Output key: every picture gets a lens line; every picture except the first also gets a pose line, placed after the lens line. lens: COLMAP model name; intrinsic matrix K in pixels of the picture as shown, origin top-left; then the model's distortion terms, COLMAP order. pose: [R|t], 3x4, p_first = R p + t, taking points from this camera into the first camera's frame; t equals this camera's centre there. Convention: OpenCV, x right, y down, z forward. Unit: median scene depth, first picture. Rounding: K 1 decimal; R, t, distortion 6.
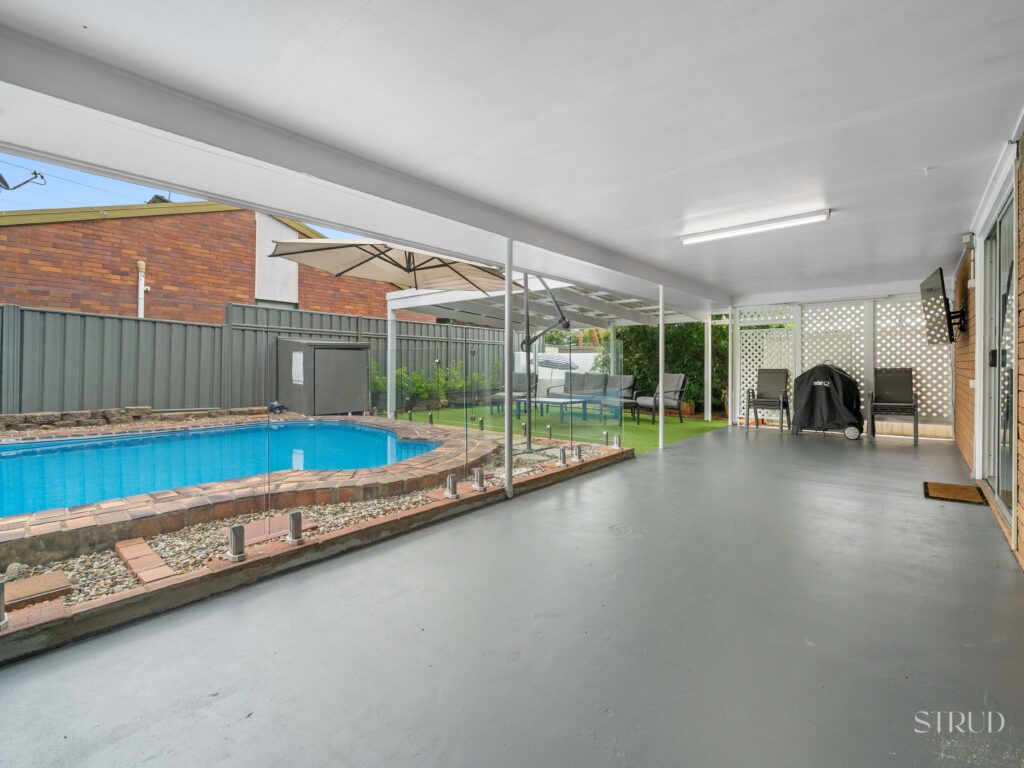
lens RADIAL K [[445.4, 0, 513.2], [0, 445.4, 368.5], [0, 0, 1]] dist [-0.002073, -0.000218]
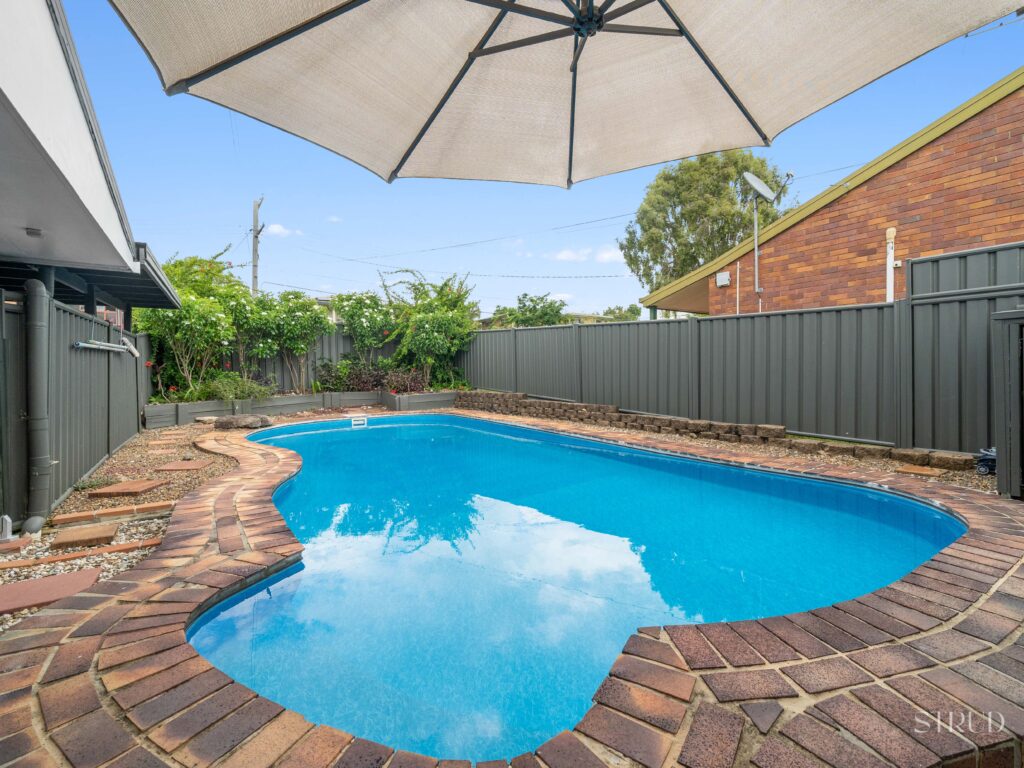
lens RADIAL K [[445.4, 0, 513.2], [0, 445.4, 368.5], [0, 0, 1]] dist [-0.002073, -0.000218]
pose [[-0.210421, -0.006542, -0.977589, 0.017856], [0.015658, 0.999827, -0.010061, -0.010877], [0.977486, -0.017424, -0.210282, 0.552904]]
